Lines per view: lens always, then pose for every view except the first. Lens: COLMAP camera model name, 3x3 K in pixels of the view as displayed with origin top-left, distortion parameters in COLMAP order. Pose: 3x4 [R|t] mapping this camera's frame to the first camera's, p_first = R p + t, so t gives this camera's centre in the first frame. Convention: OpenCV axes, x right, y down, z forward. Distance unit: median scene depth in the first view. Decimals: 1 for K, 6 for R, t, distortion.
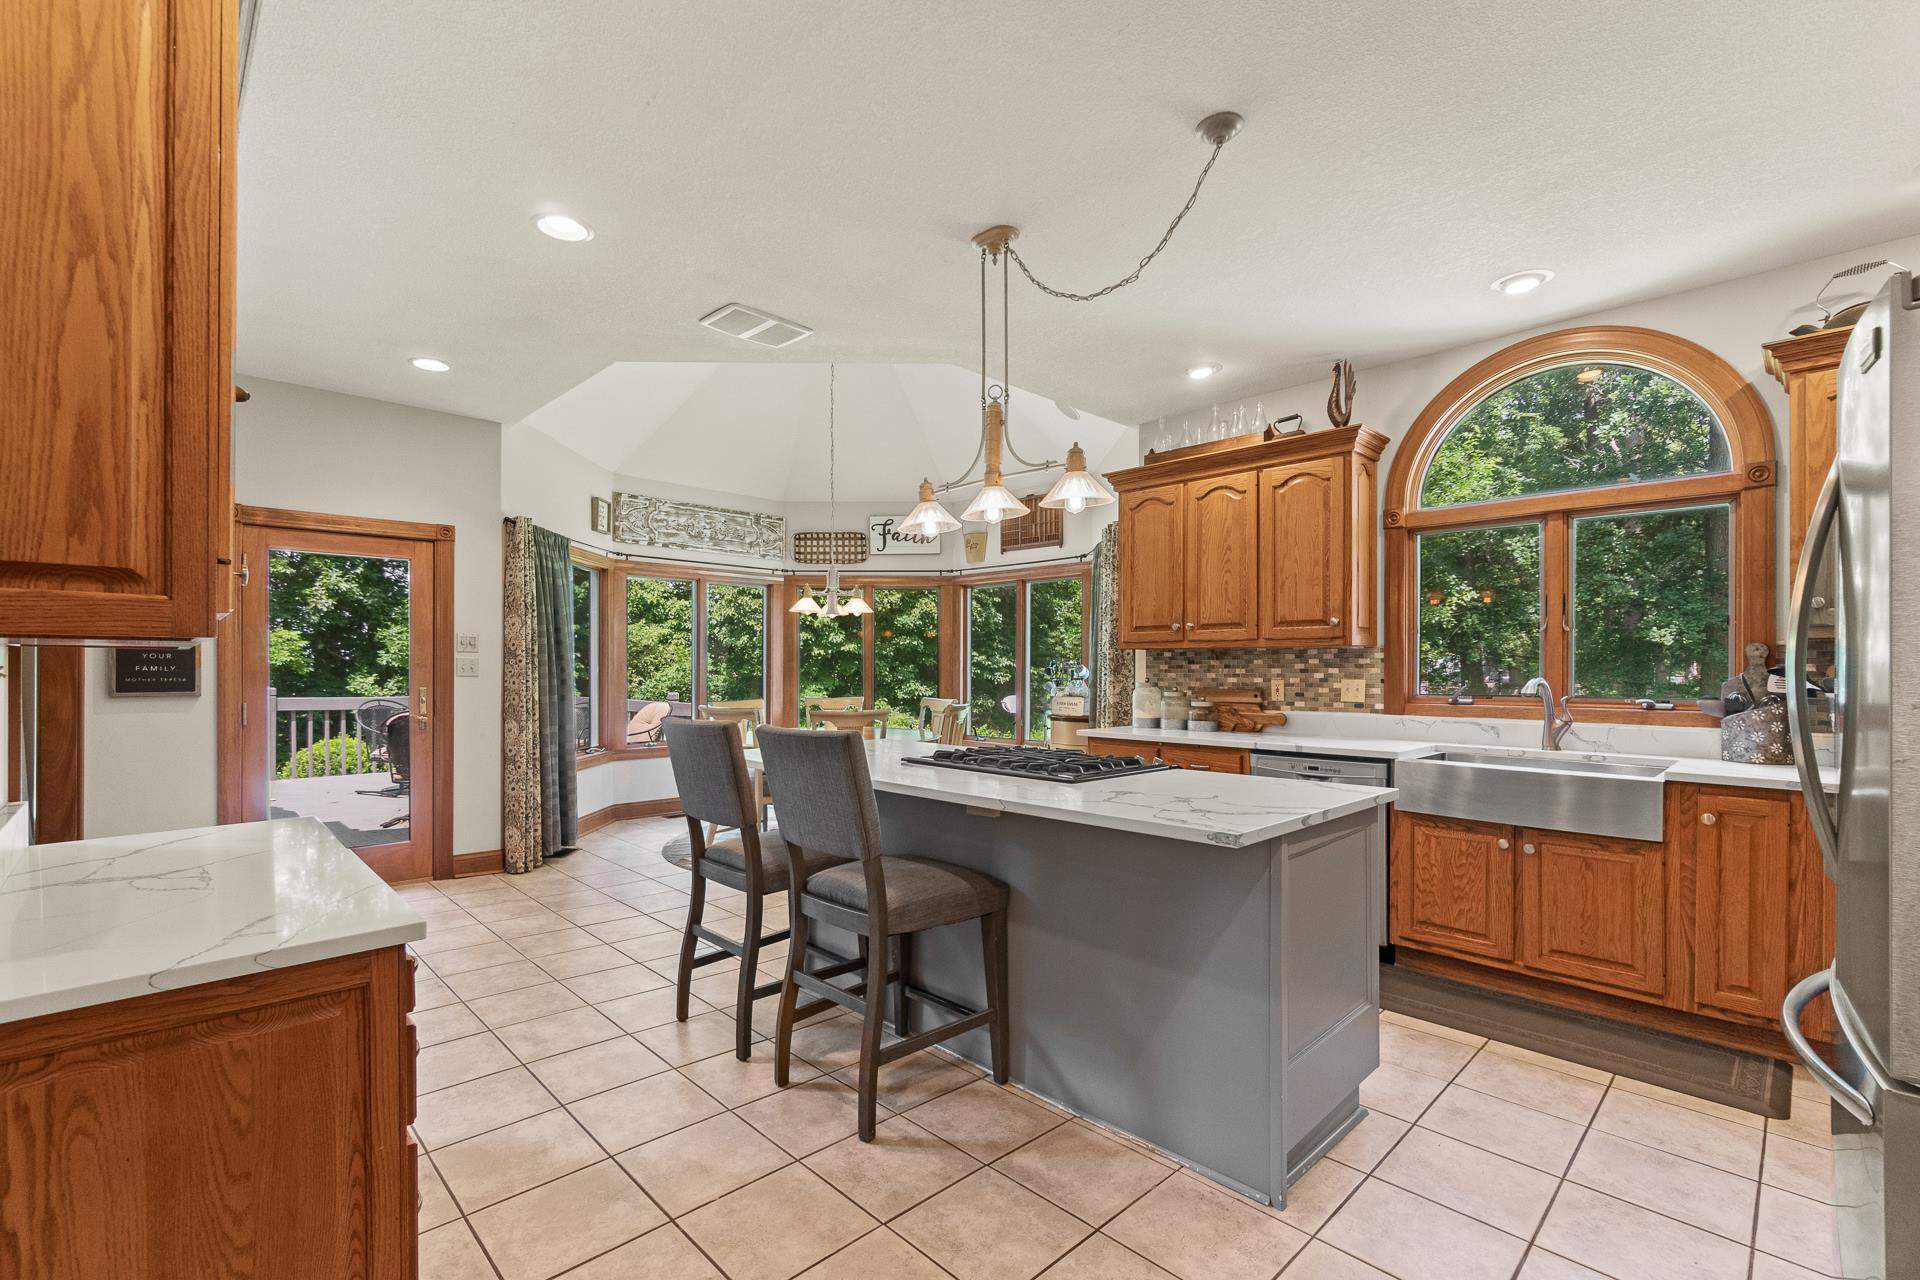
lens RADIAL K [[832.3, 0, 937.5], [0, 832.3, 672.3], [0, 0, 1]] dist [0.000170, 0.000684]
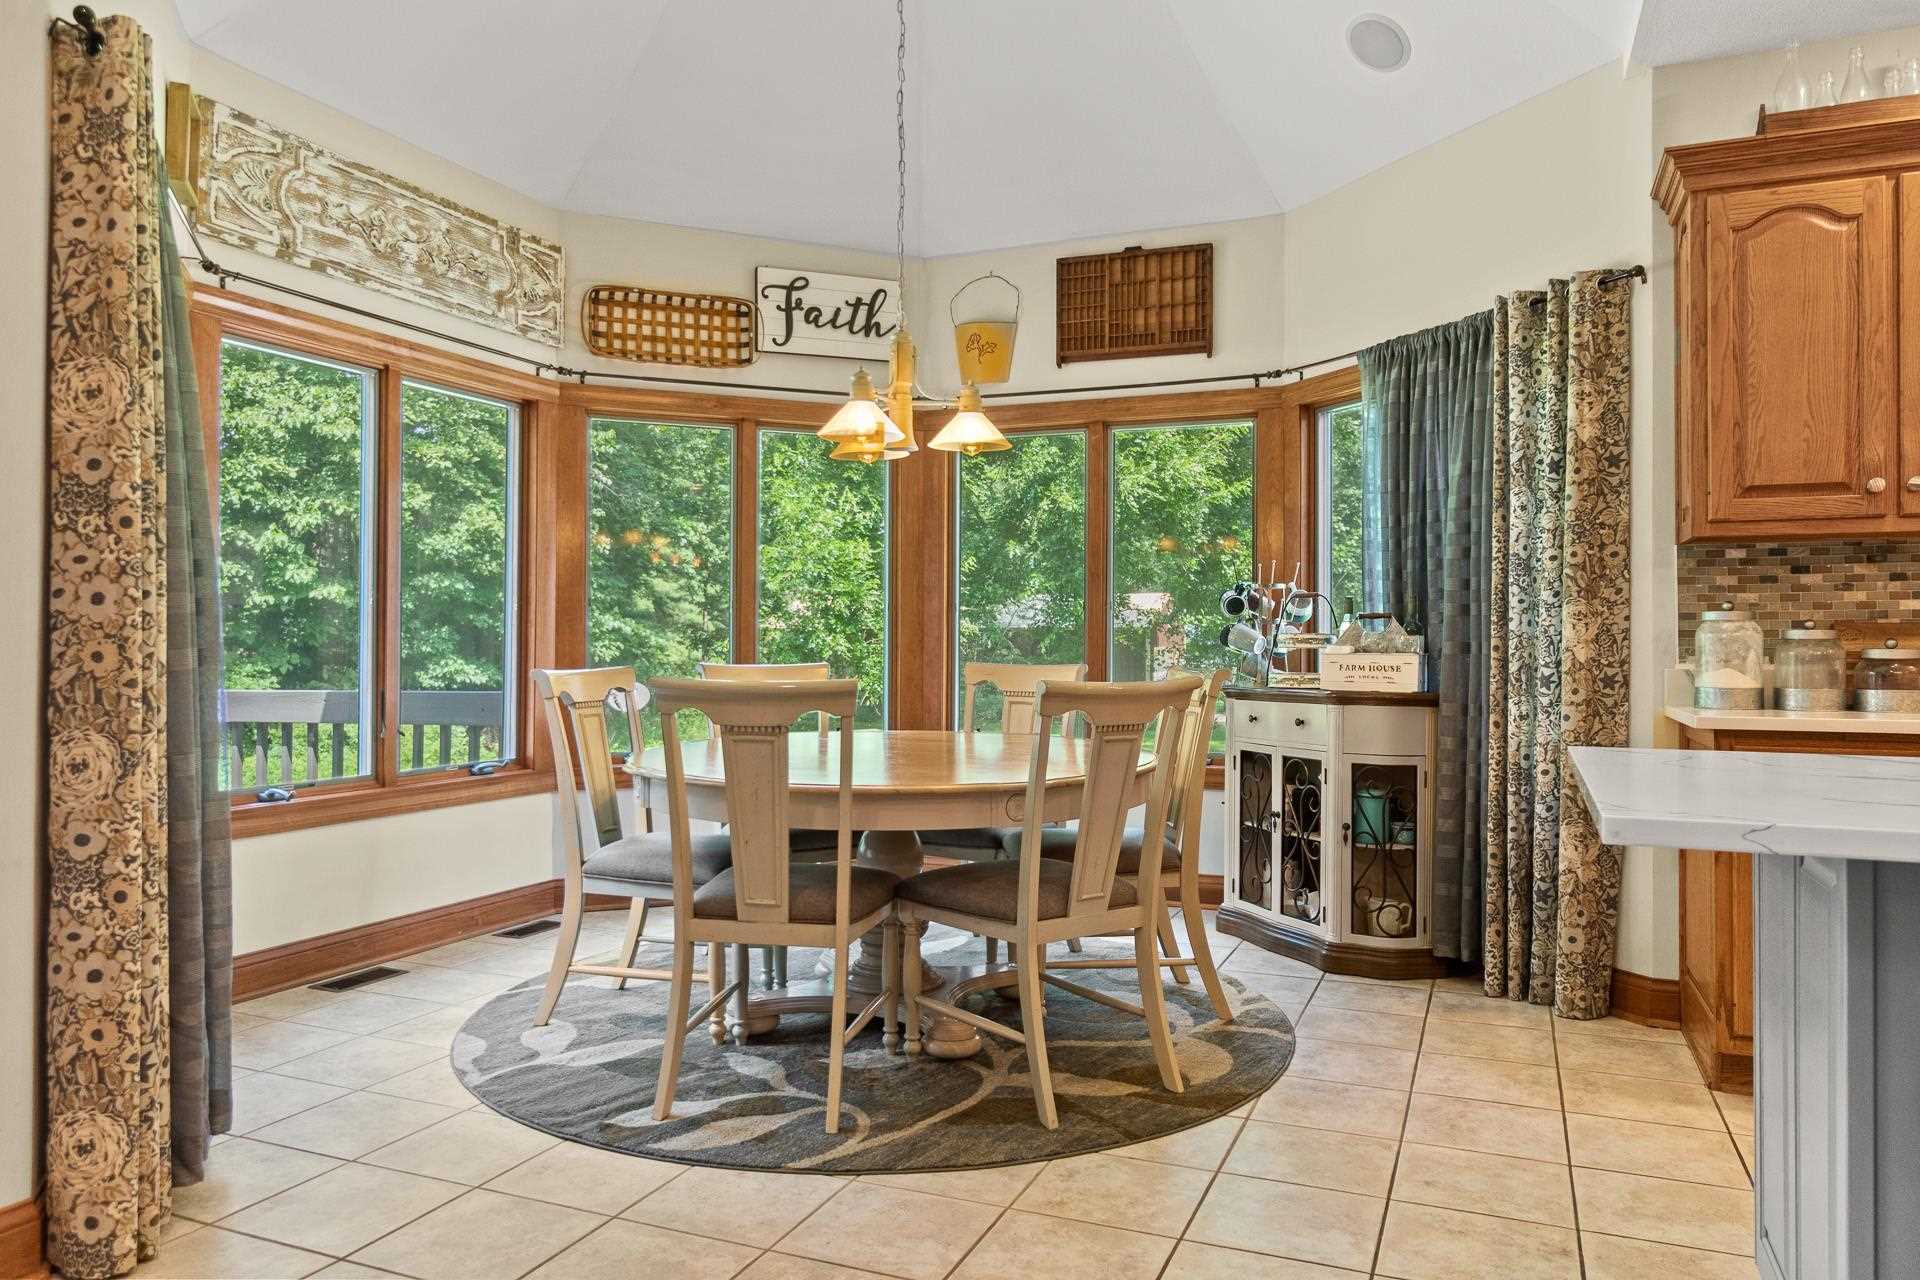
lens RADIAL K [[1328.1, 0, 948.2], [0, 1328.1, 632.4], [0, 0, 1]] dist [-0.004170, -0.001645]
pose [[0.921063, 0.001443, 0.389411, -0.412419], [0.002661, 0.999946, -0.010000, 0.028634], [-0.389405, 0.010247, 0.921010, 0.465297]]
